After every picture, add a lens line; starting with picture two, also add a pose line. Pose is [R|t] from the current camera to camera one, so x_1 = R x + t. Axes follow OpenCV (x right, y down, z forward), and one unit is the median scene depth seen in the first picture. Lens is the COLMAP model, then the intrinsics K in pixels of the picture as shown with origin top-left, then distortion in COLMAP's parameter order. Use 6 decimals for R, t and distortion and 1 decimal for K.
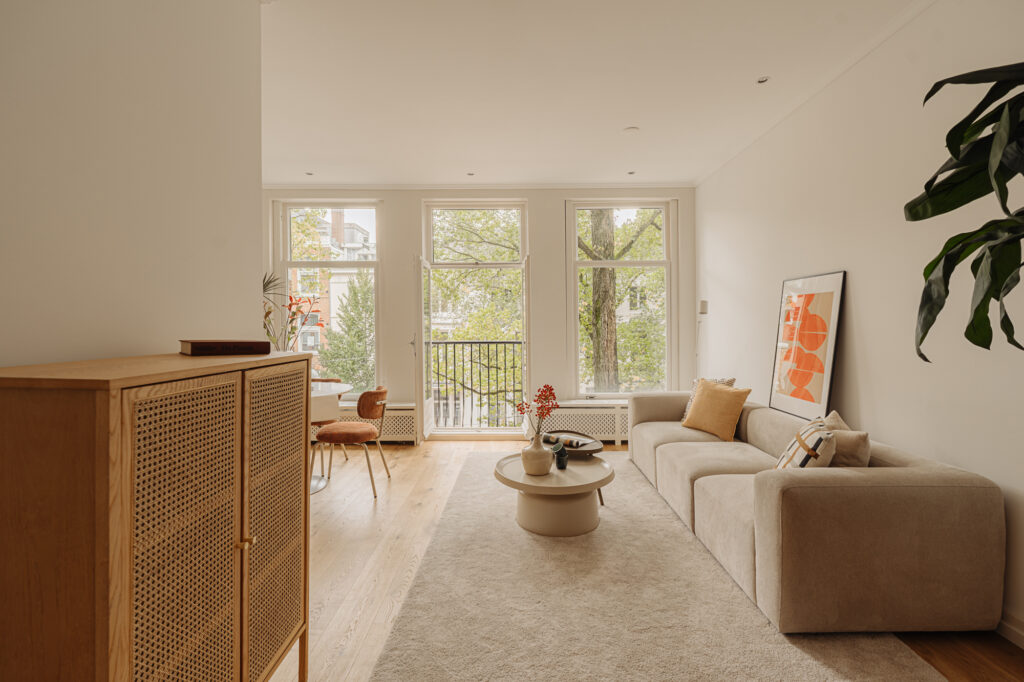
lens RADIAL K [[457.9, 0, 512.0], [0, 457.9, 324.3], [0, 0, 1]] dist [-0.000497, 0.000016]
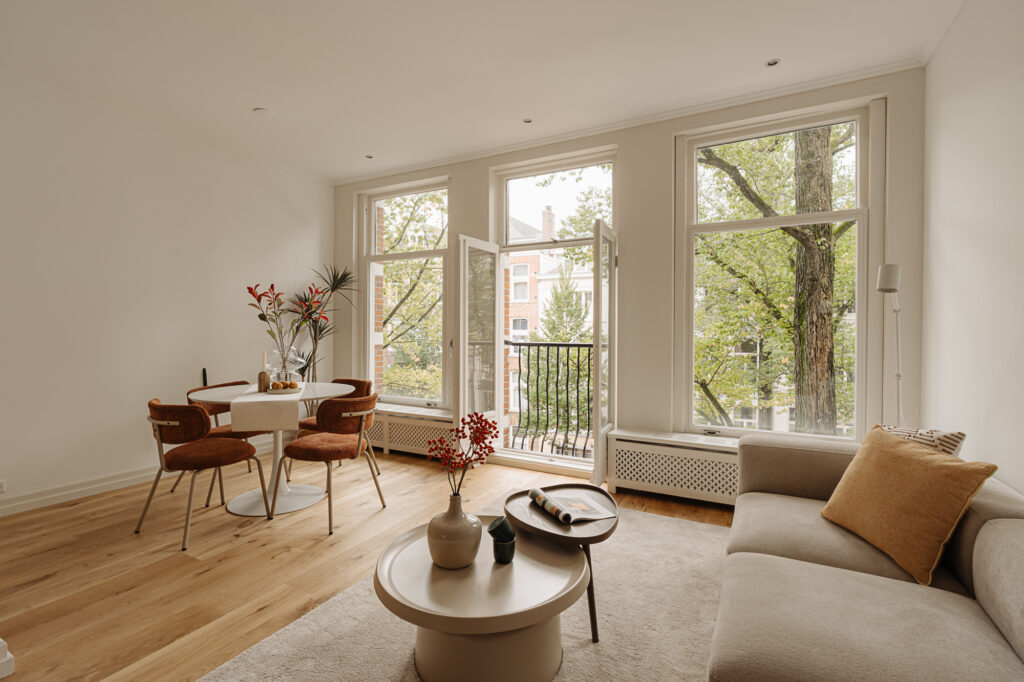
lens RADIAL K [[453.7, 0, 512.0], [0, 453.7, 336.6], [0, 0, 1]] dist [0.000298, 0.000221]
pose [[0.886229, 0.014518, -0.463020, 0.219341], [-0.007488, 0.999827, 0.017019, 0.014050], [0.463187, -0.011615, 0.886185, 0.294060]]
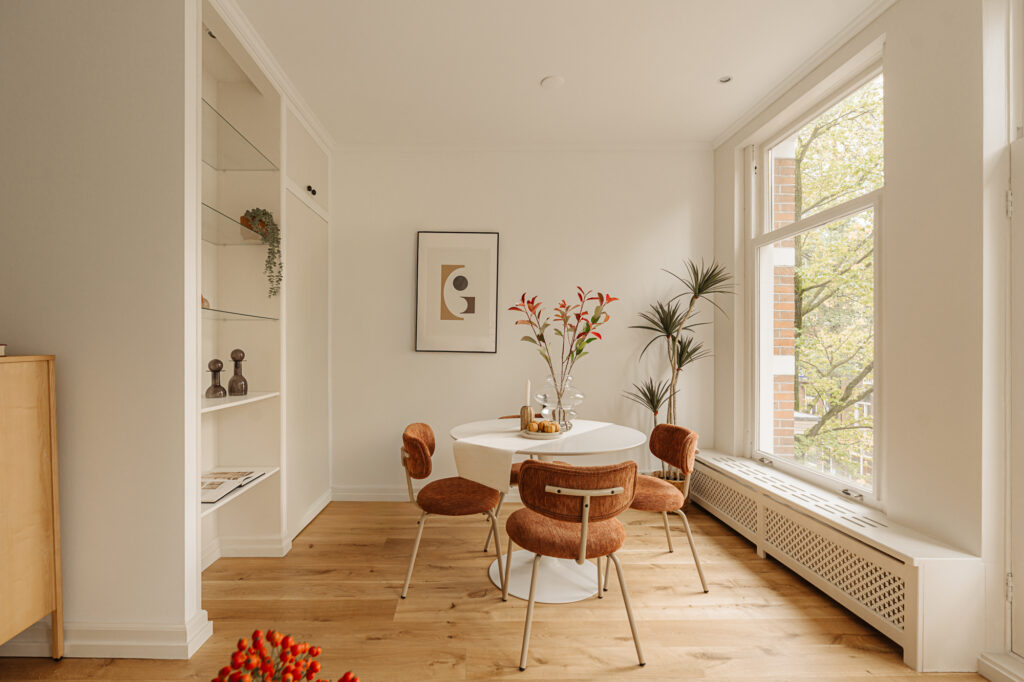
lens RADIAL K [[479.1, 0, 486.2], [0, 479.1, 350.7], [0, 0, 1]] dist [-0.003935, 0.000852]
pose [[0.025806, 0.006137, -0.999648, 0.150894], [0.001204, 0.999980, 0.006170, 0.012324], [0.999666, -0.001363, 0.025798, 0.615799]]
